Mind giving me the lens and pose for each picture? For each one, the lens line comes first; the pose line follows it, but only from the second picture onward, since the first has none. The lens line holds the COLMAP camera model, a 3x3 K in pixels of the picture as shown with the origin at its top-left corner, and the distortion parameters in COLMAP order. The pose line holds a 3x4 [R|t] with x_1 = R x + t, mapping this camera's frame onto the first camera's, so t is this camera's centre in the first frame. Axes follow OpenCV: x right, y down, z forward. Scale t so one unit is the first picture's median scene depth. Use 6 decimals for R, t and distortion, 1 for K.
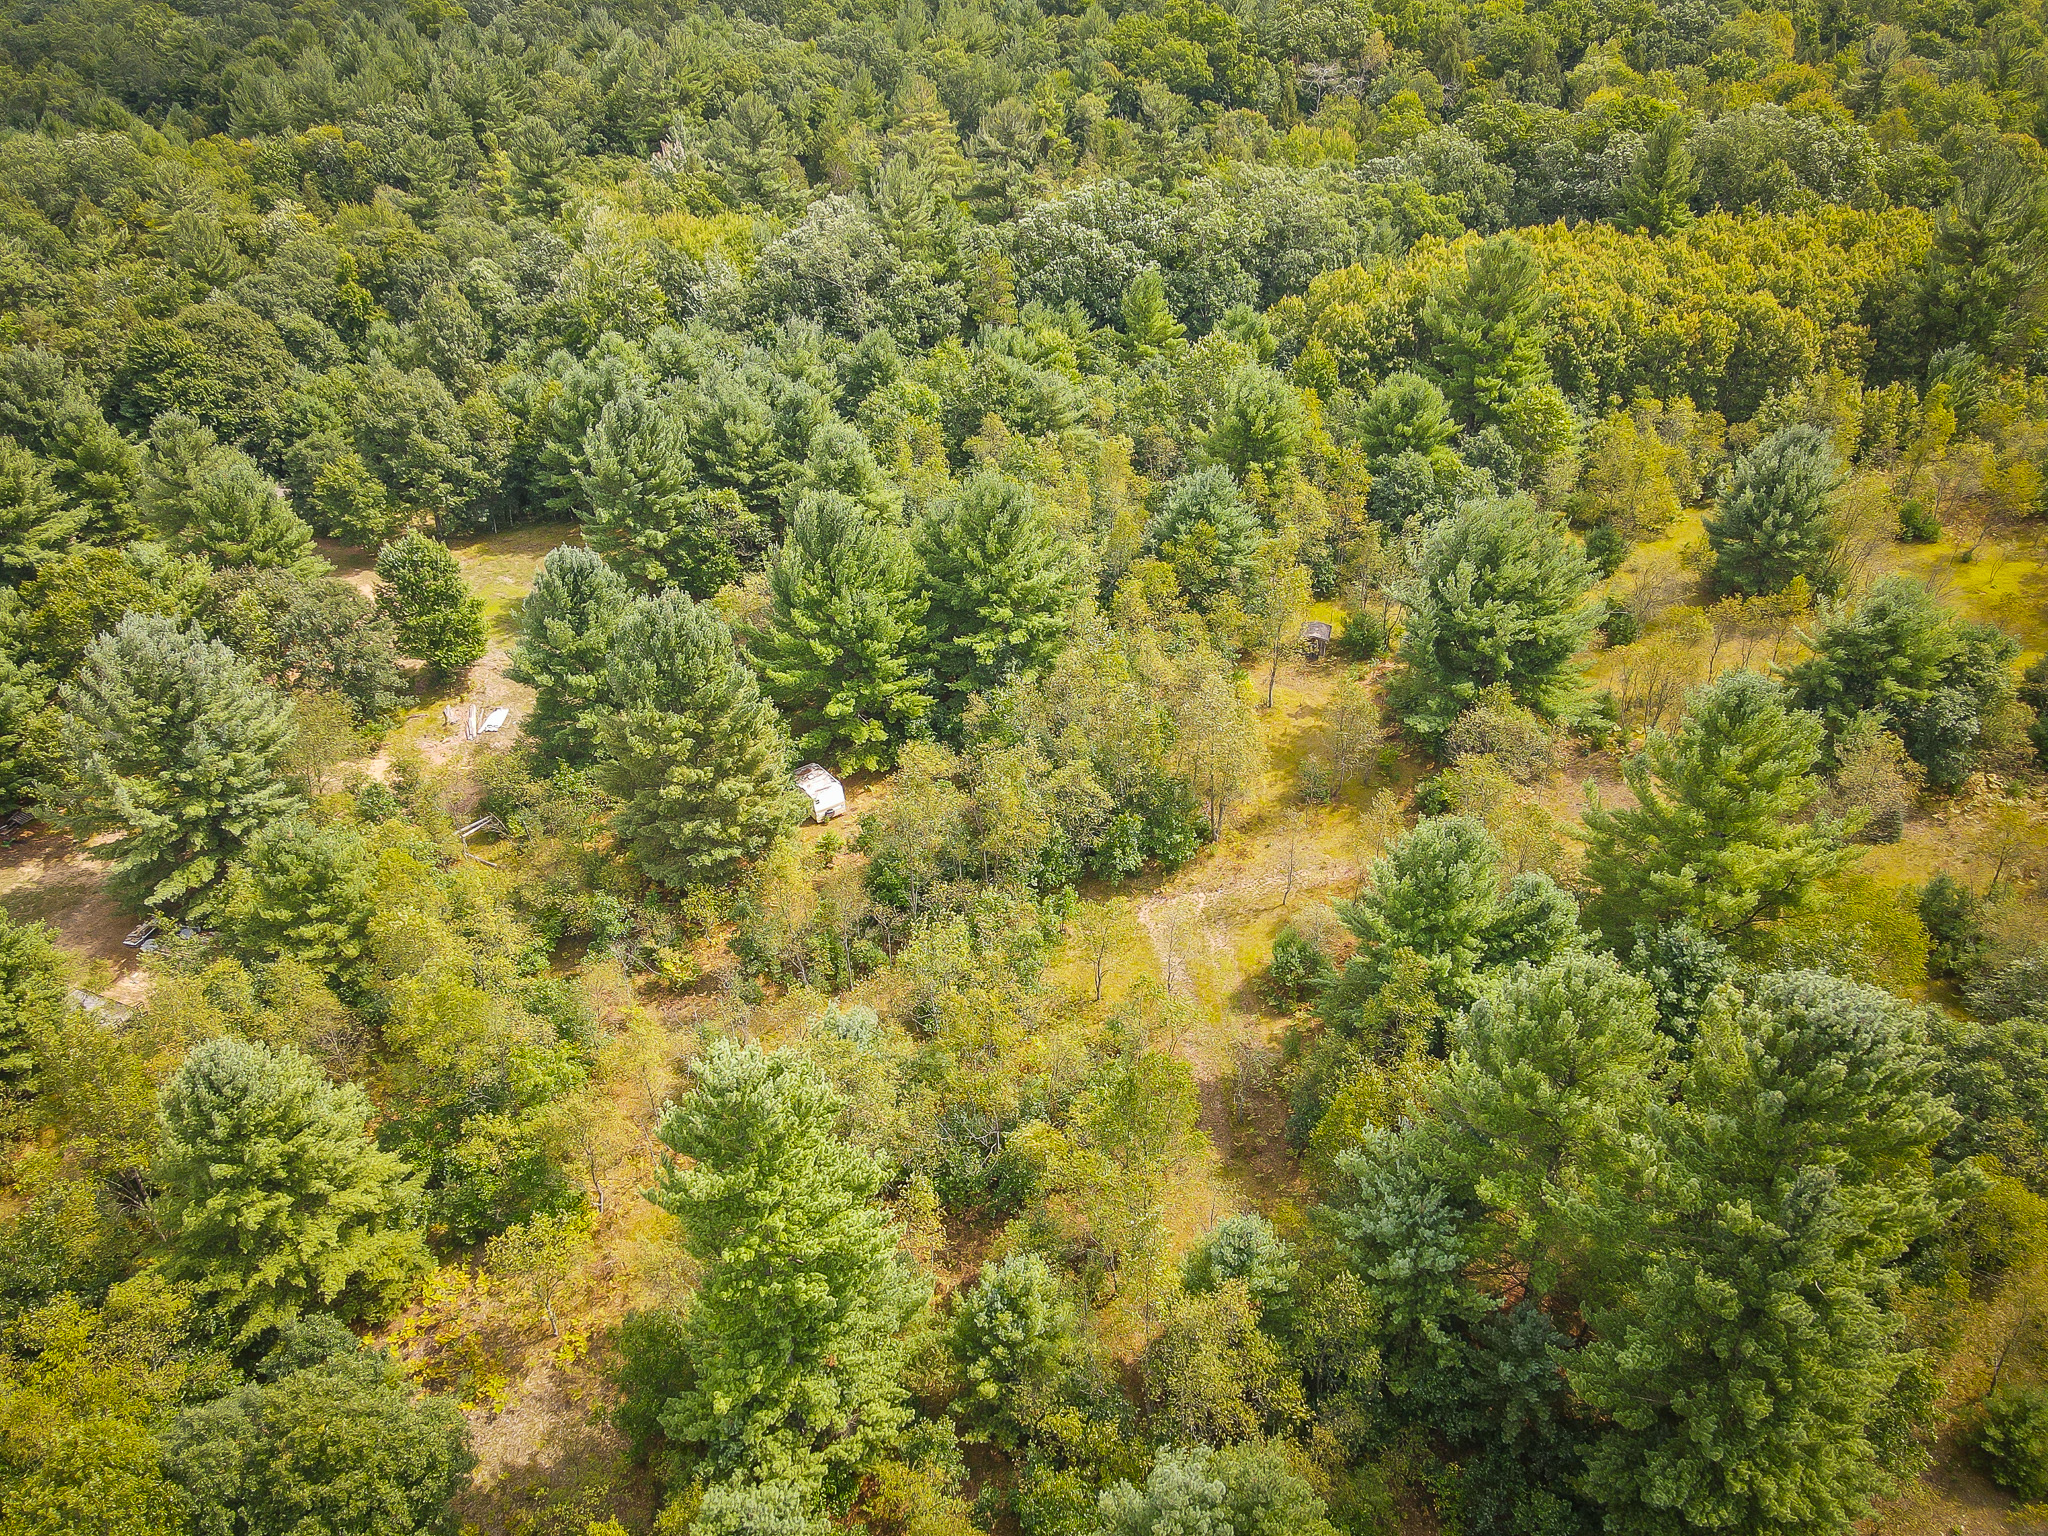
lens RADIAL K [[1489.9, 0, 1002.5], [0, 1489.9, 762.5], [0, 0, 1]] dist [0.015544, 0.016676]
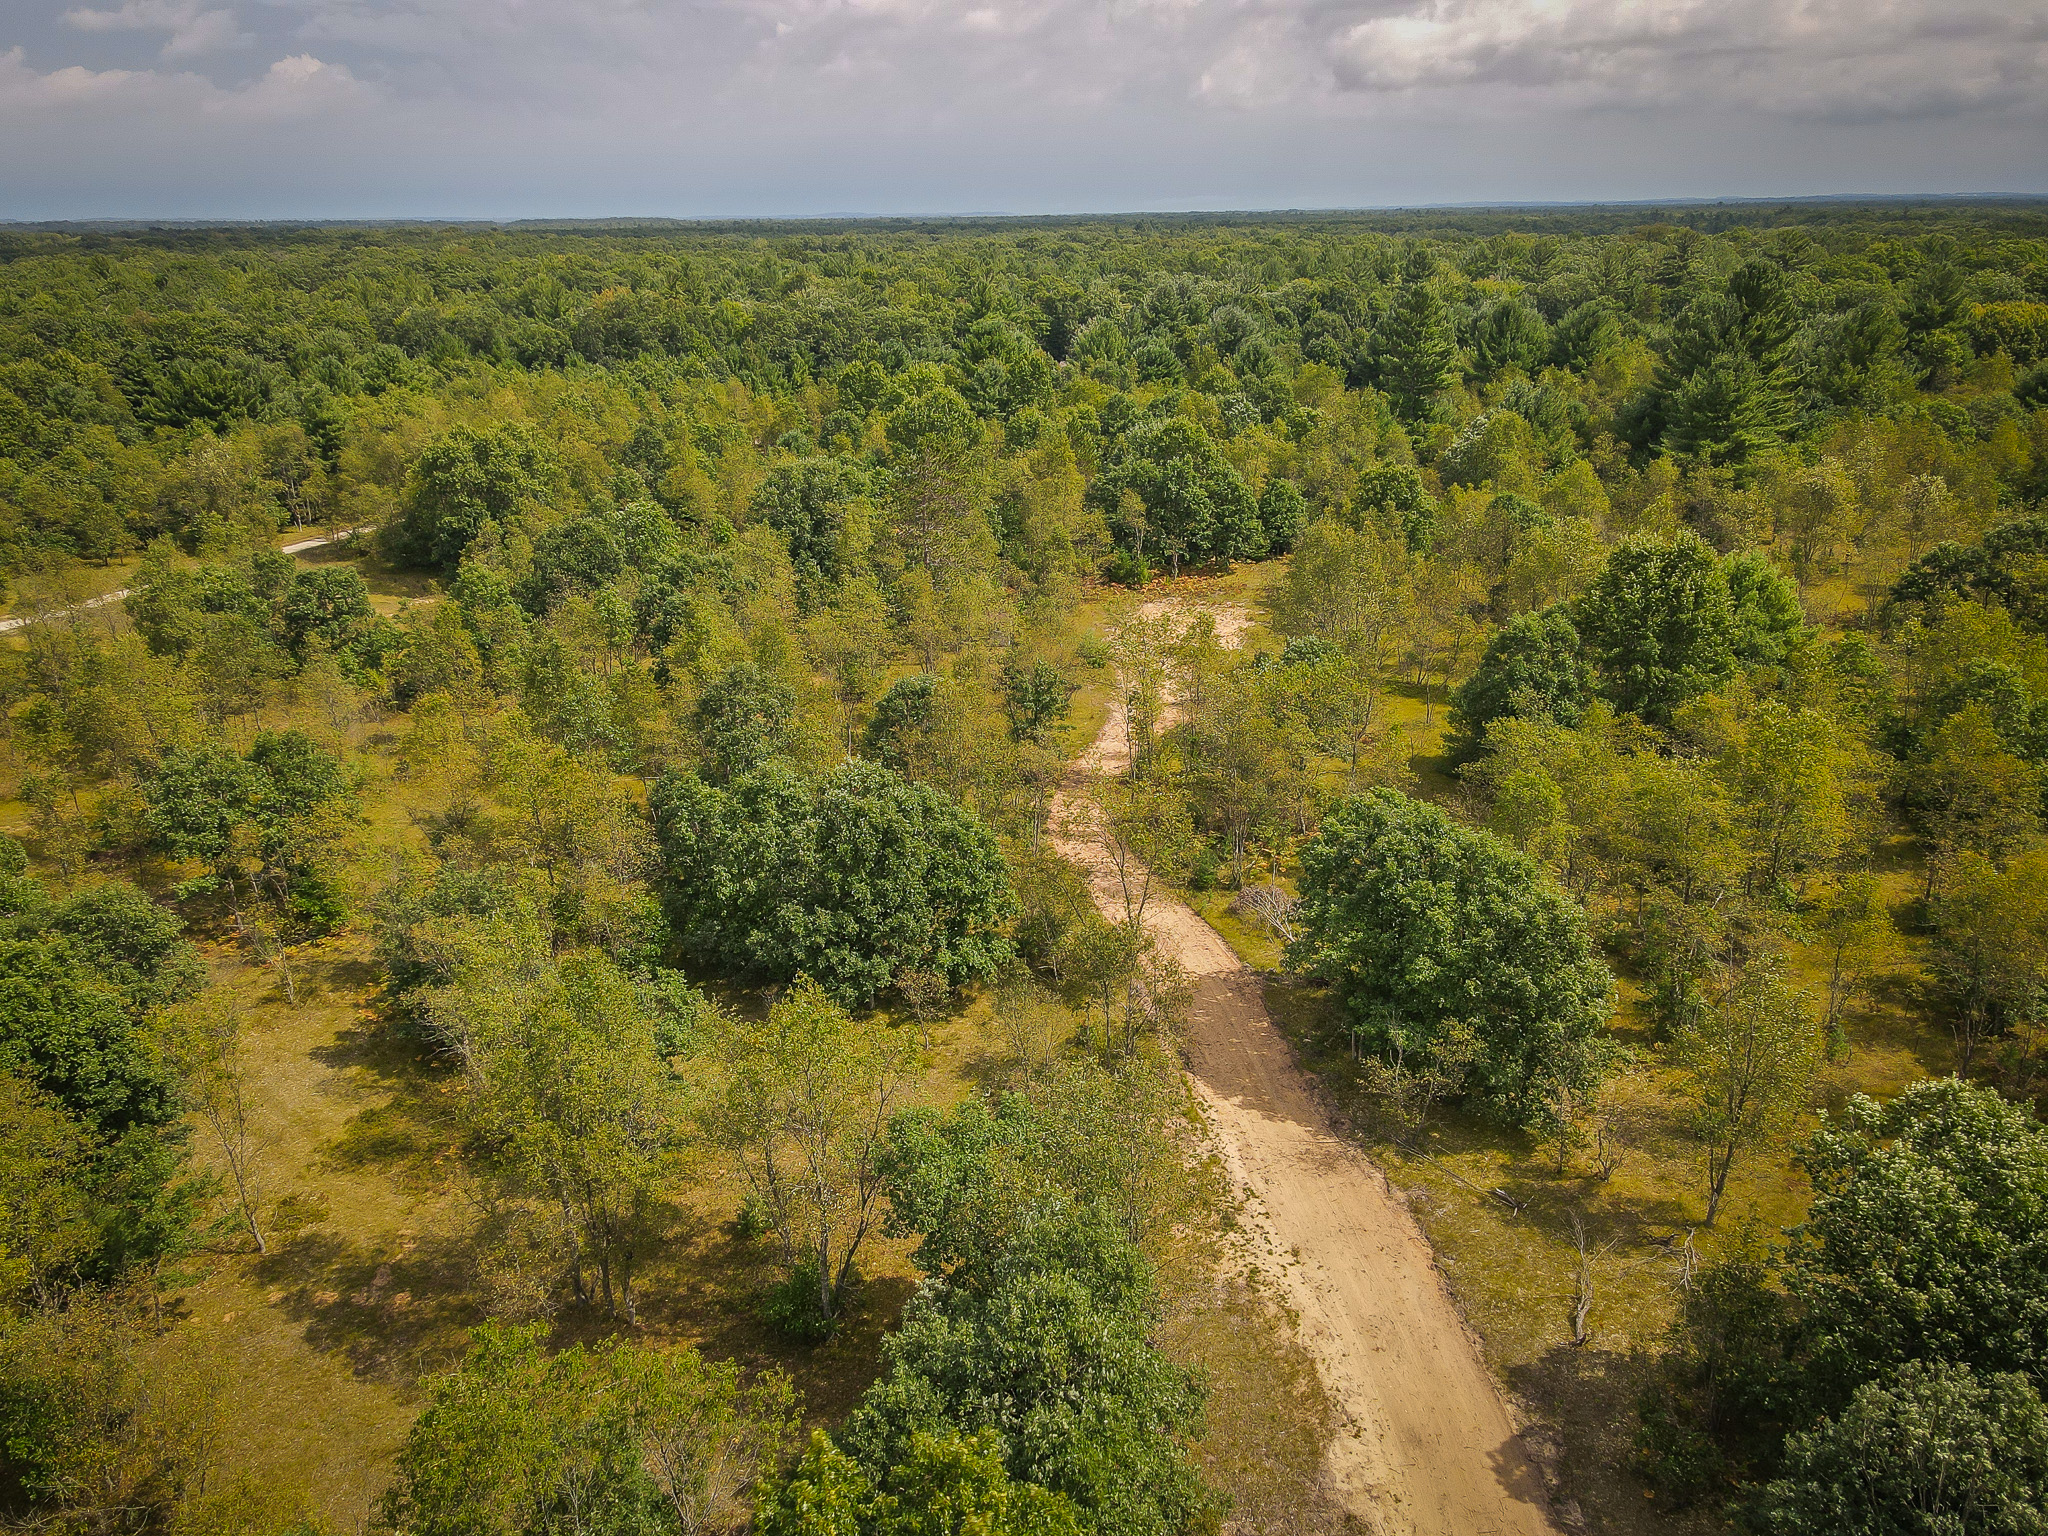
lens RADIAL K [[1489.9, 0, 1031.9], [0, 1489.9, 774.6], [0, 0, 1]] dist [0.015544, 0.016676]
pose [[0.862335, 0.191909, -0.468561, 0.313887], [-0.298484, 0.940173, -0.164259, 0.745873], [0.409005, 0.281505, 0.868026, -0.737591]]
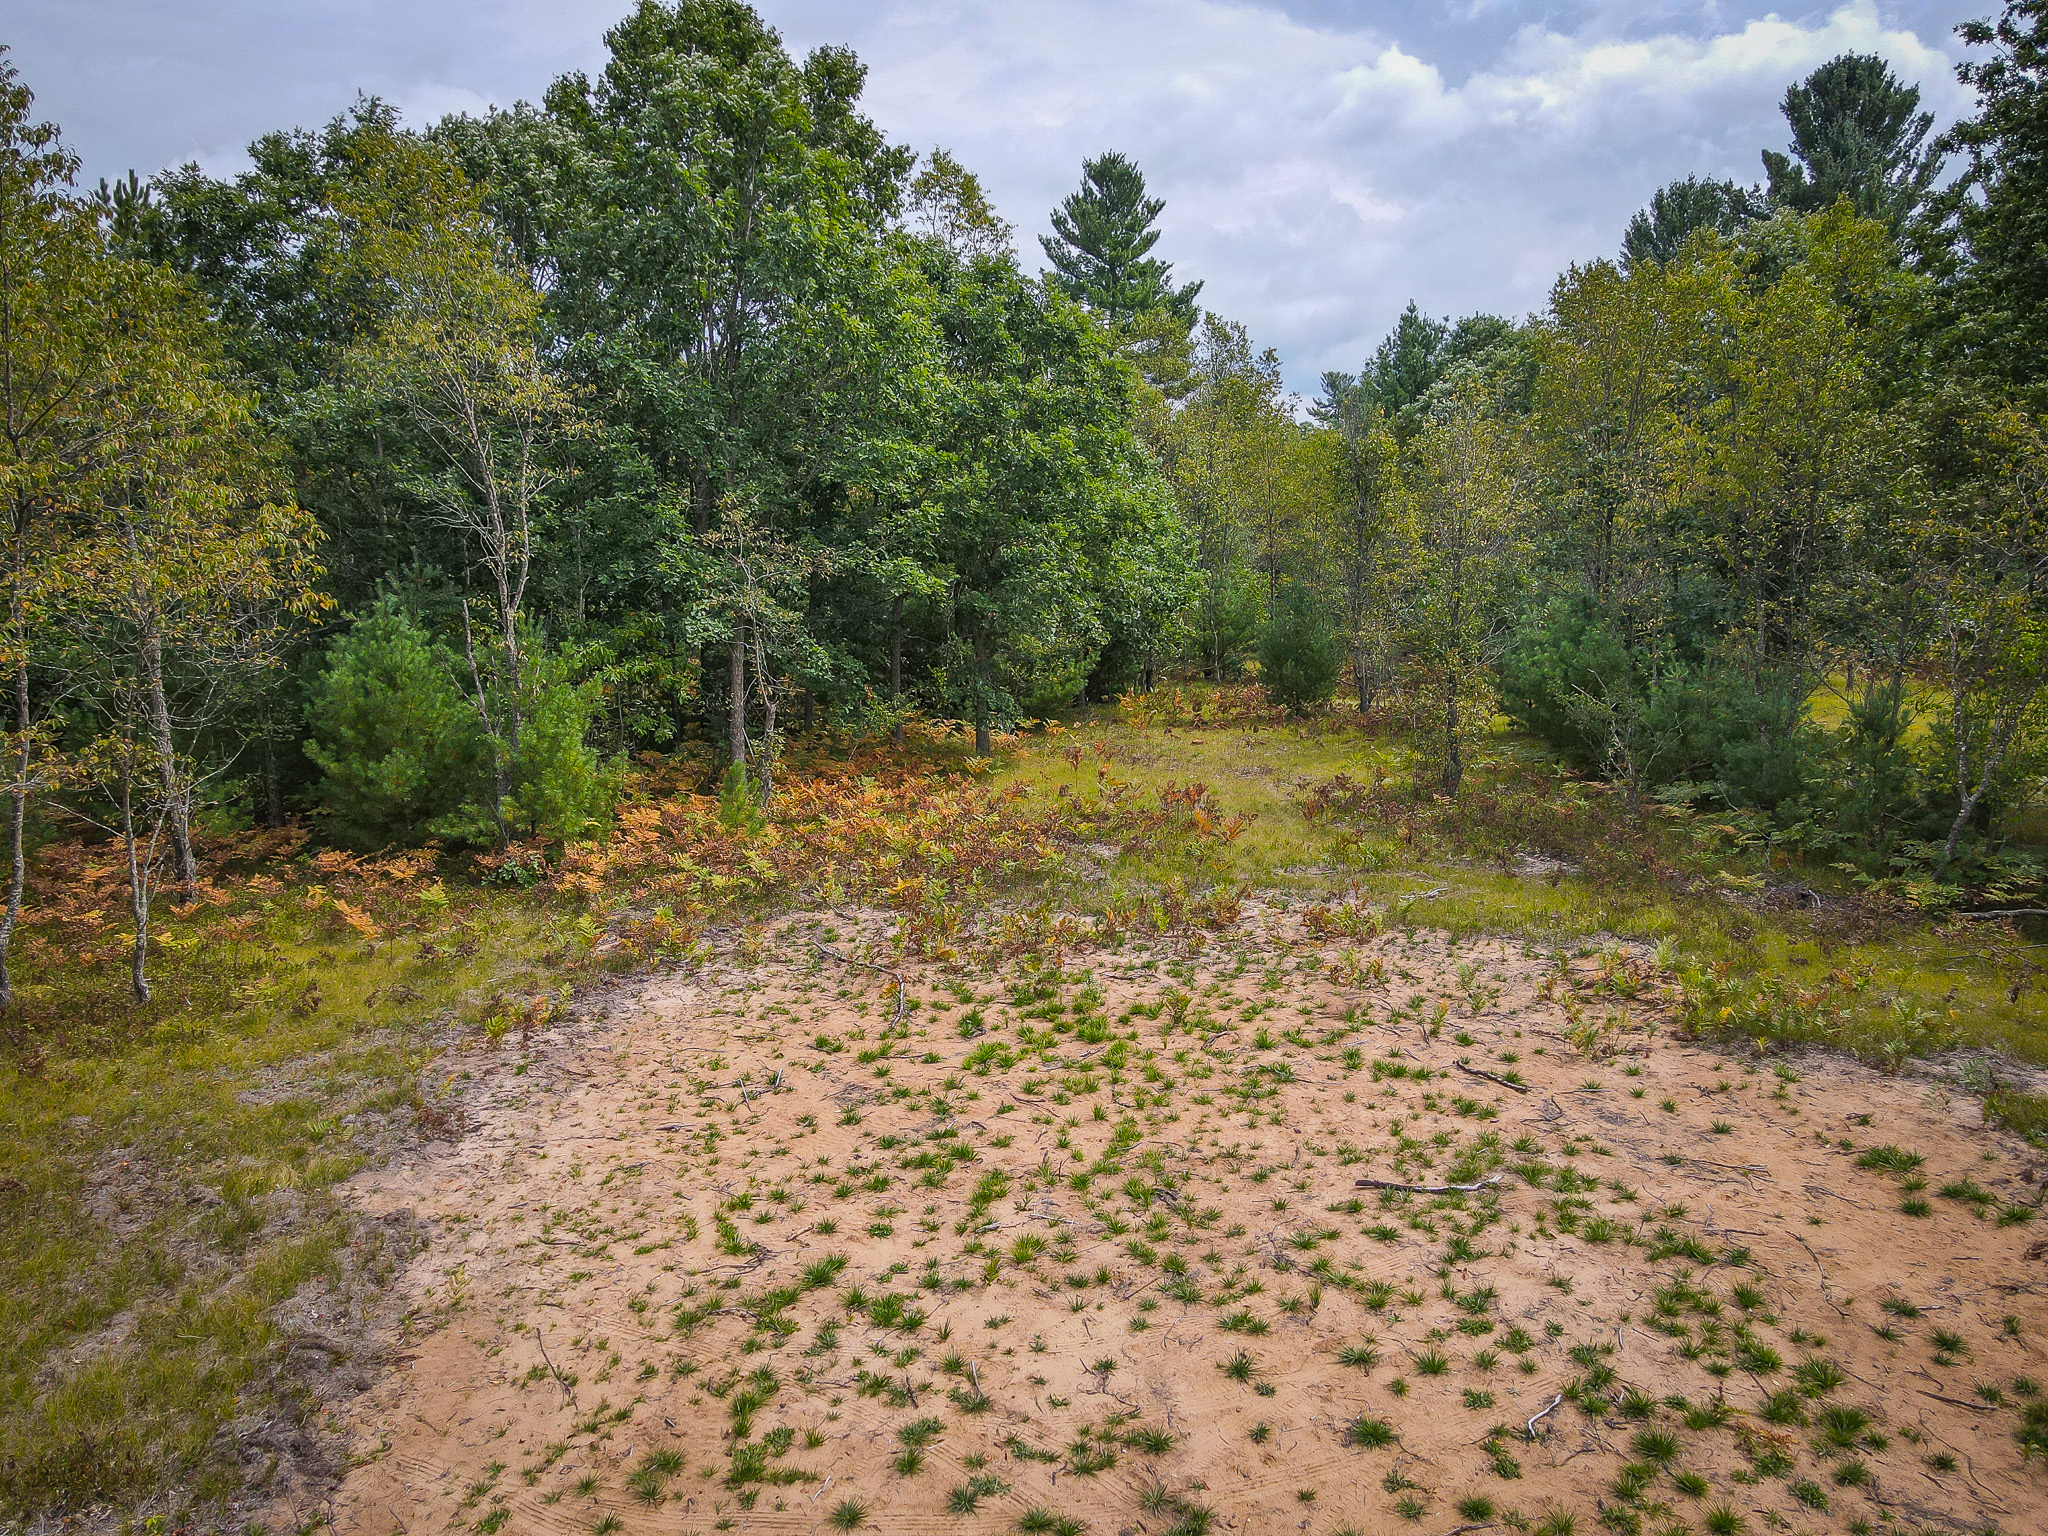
lens RADIAL K [[1489.9, 0, 991.0], [0, 1489.9, 779.9], [0, 0, 1]] dist [0.015544, 0.016676]
pose [[0.992464, 0.019859, -0.120917, -0.036314], [-0.070286, 0.900570, -0.428991, 0.506627], [0.100374, 0.434257, 0.895179, -0.042042]]
